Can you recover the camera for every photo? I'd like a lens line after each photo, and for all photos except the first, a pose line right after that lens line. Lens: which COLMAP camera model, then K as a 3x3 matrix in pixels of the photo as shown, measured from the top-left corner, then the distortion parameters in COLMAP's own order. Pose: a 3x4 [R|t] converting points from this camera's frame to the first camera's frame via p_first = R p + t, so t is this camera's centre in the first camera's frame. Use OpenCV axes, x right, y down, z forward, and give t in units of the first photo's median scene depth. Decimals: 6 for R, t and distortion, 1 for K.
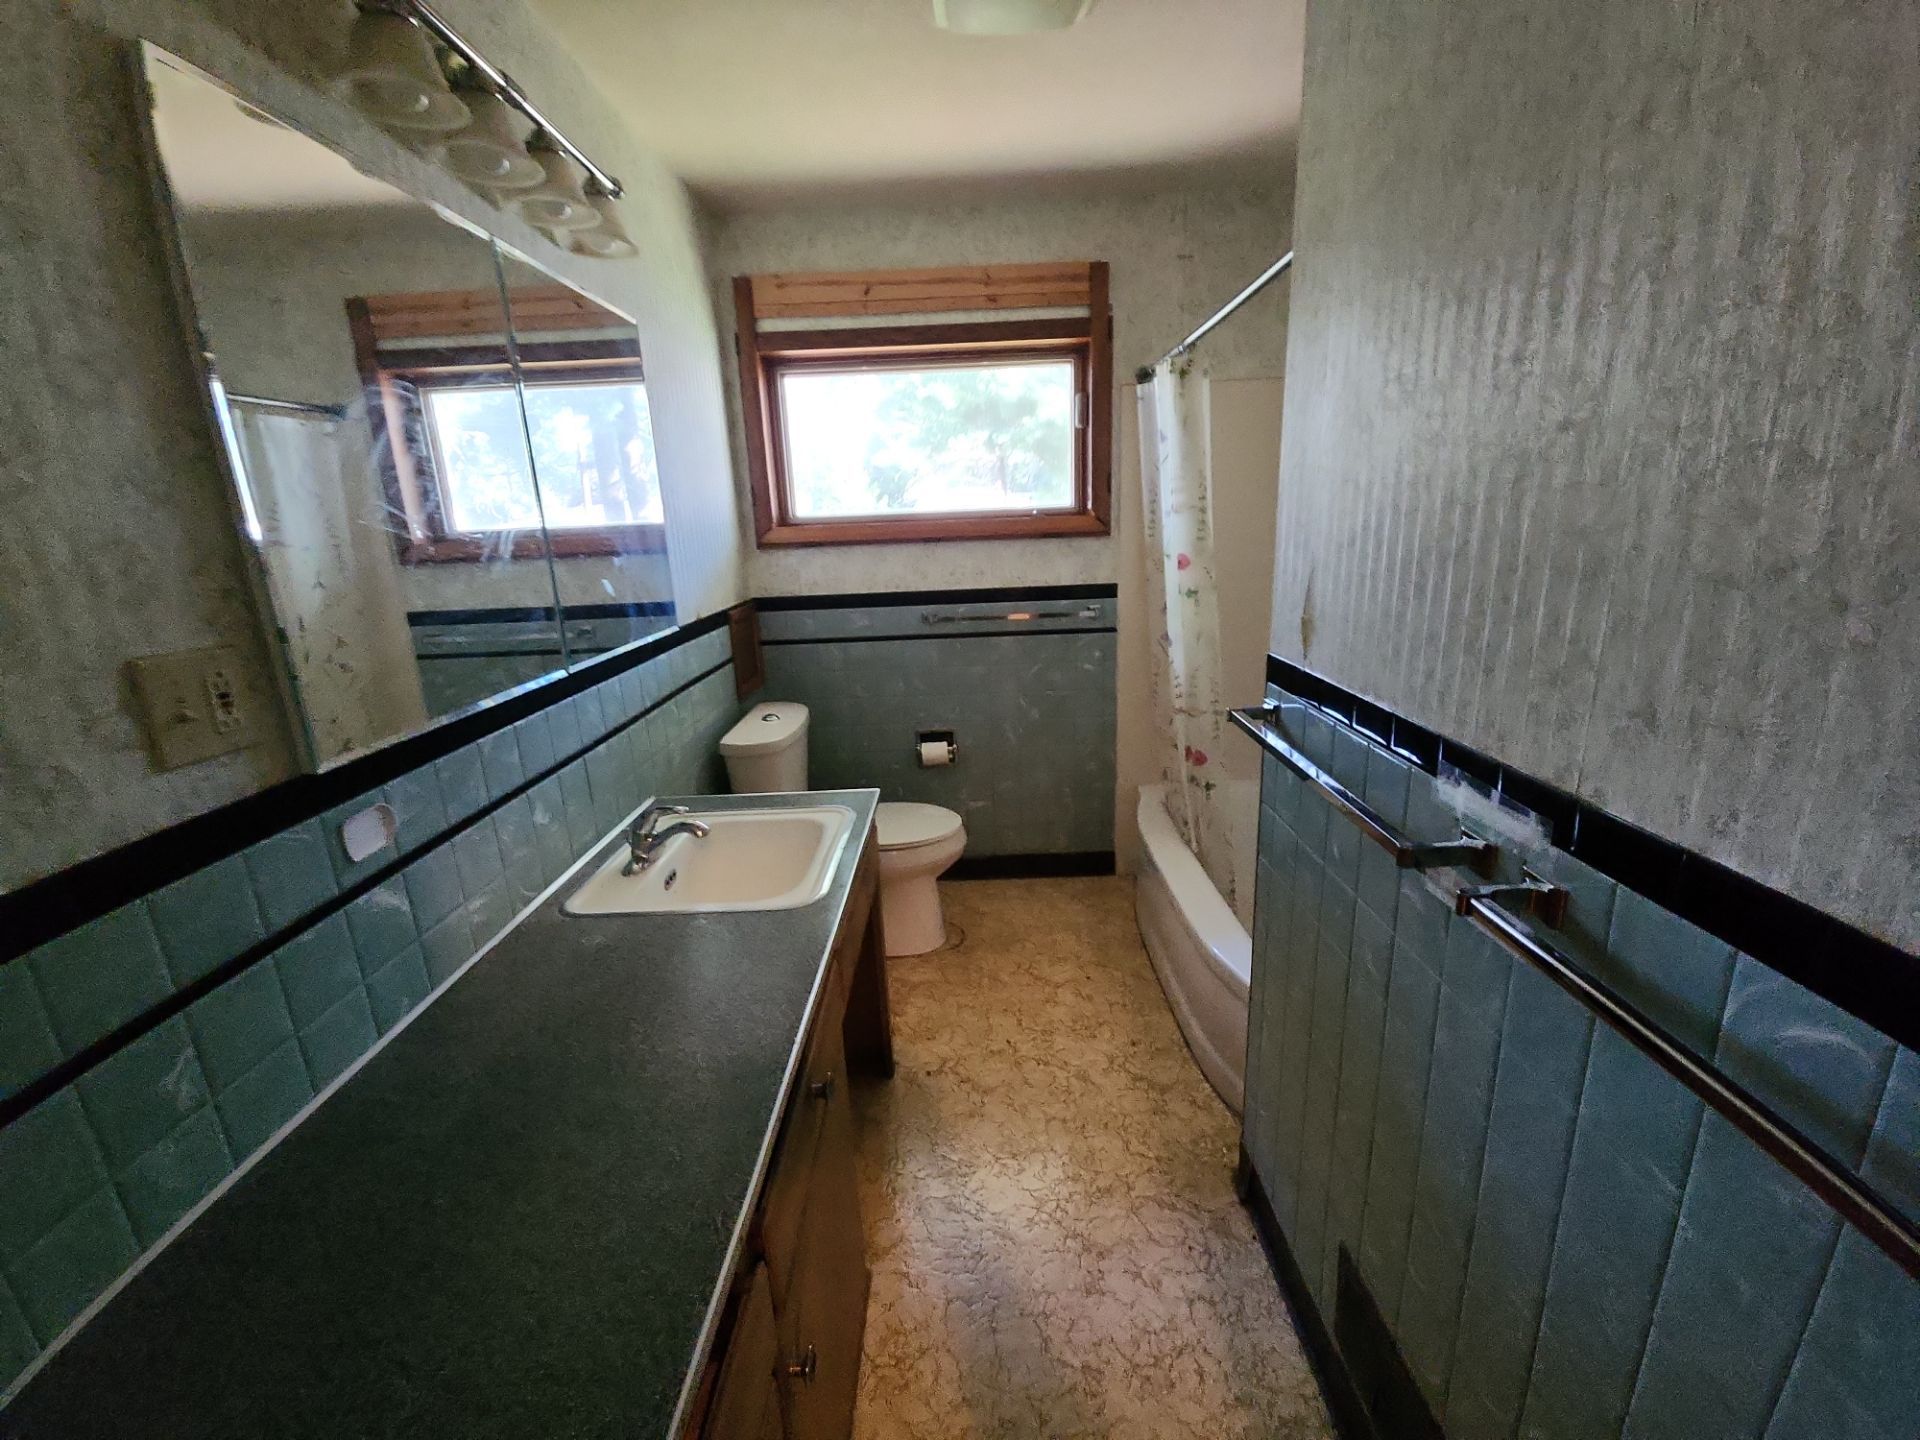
lens RADIAL K [[773.0, 0, 965.1], [0, 773.0, 714.6], [0, 0, 1]] dist [-0.004384, -0.000924]
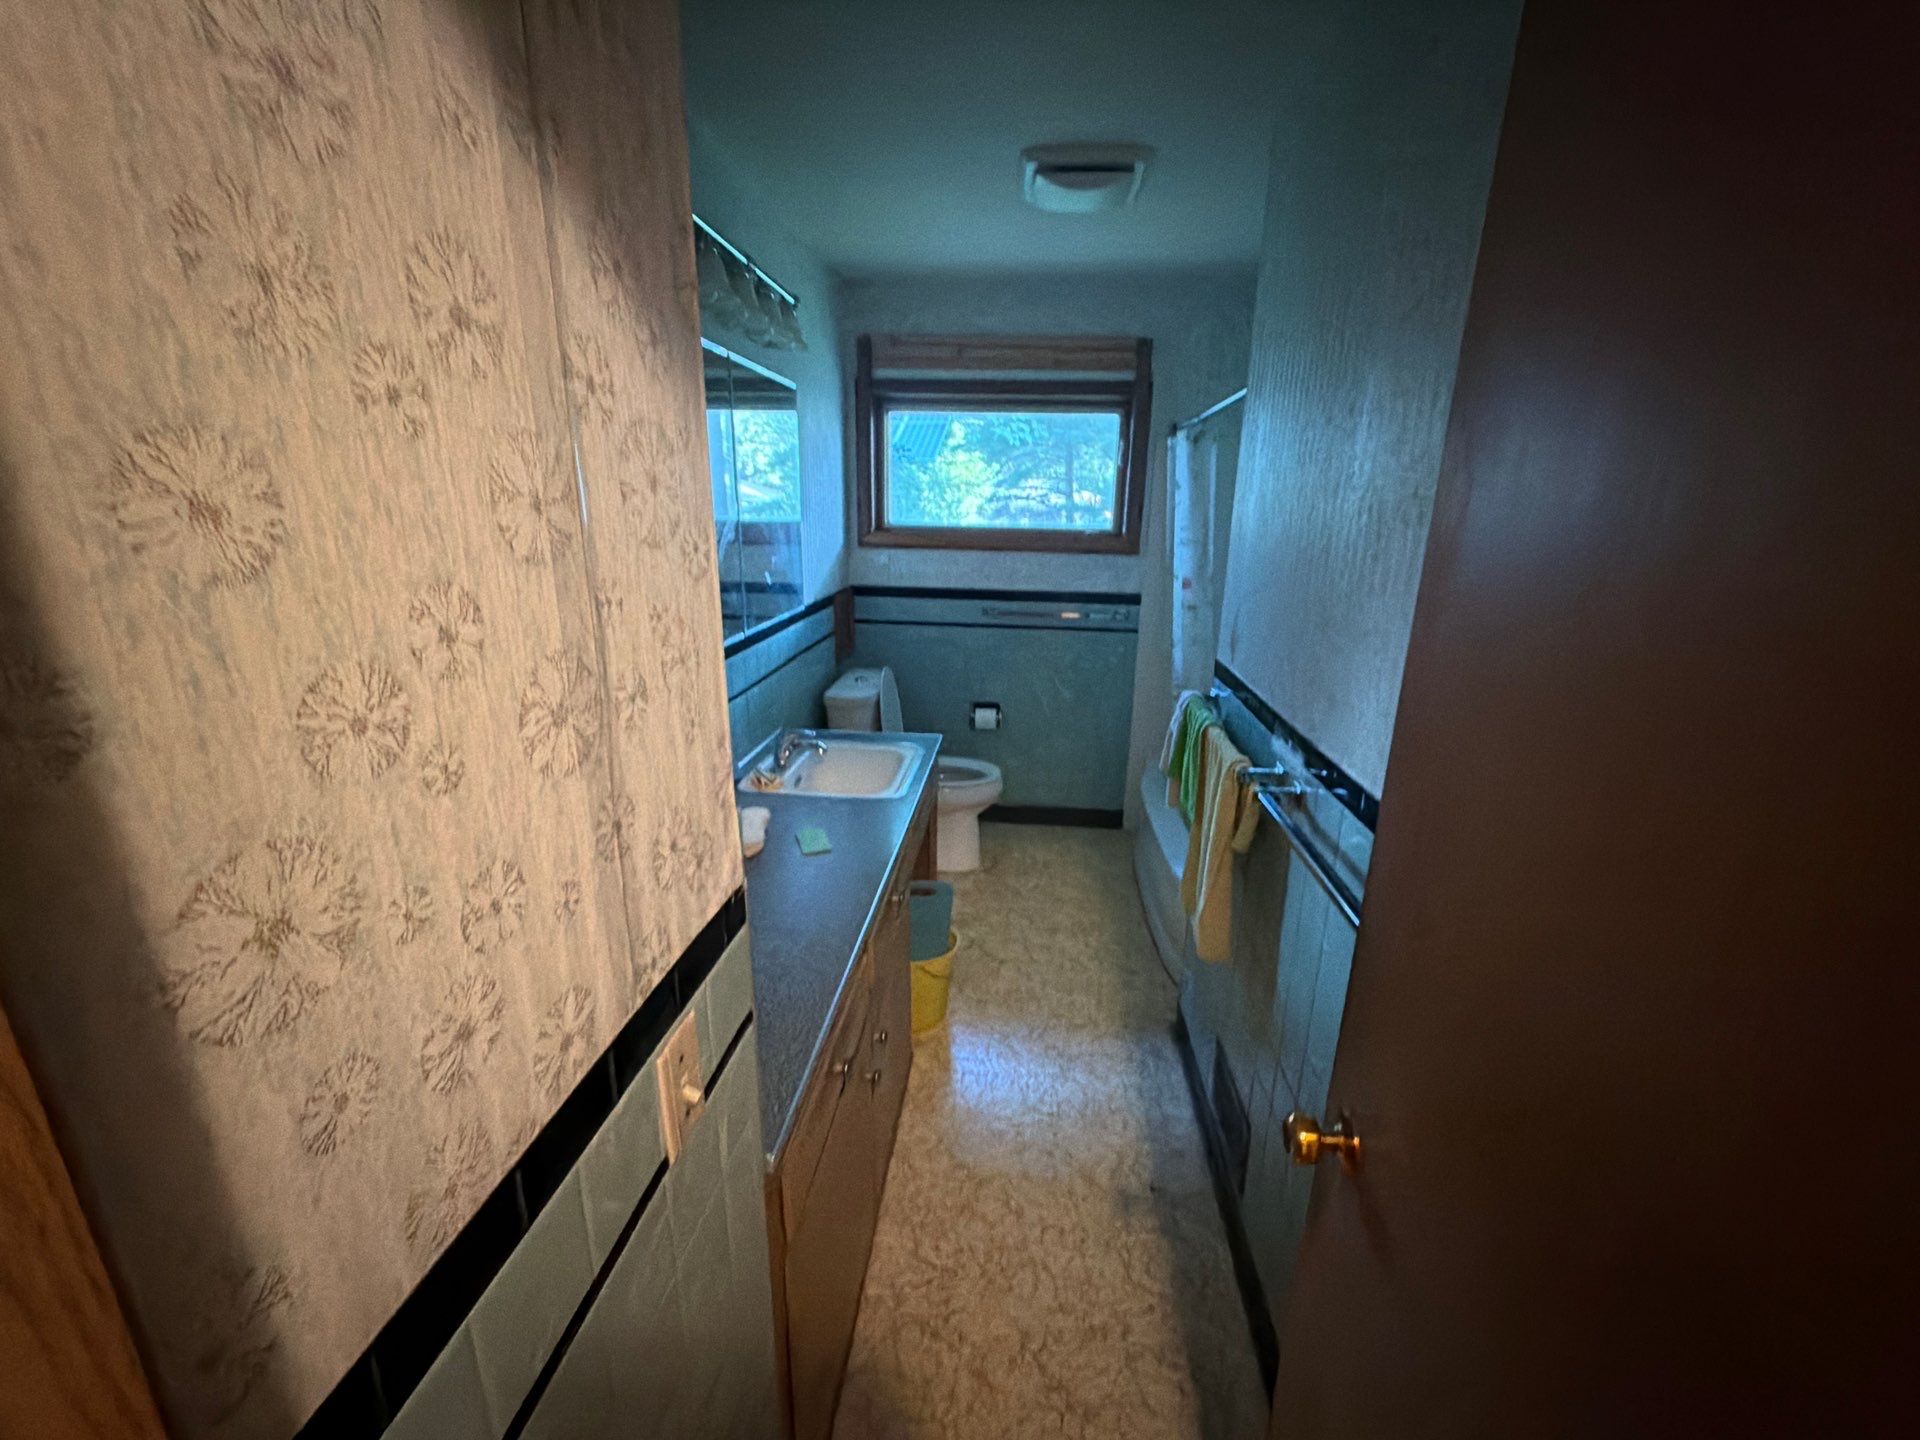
lens RADIAL K [[763.2, 0, 962.9], [0, 763.2, 723.6], [0, 0, 1]] dist [0.001310, 0.000332]
pose [[0.994465, 0.080928, -0.067007, 0.012043], [-0.078608, 0.996235, 0.036563, 0.017274], [0.069714, -0.031094, 0.997082, -0.274675]]
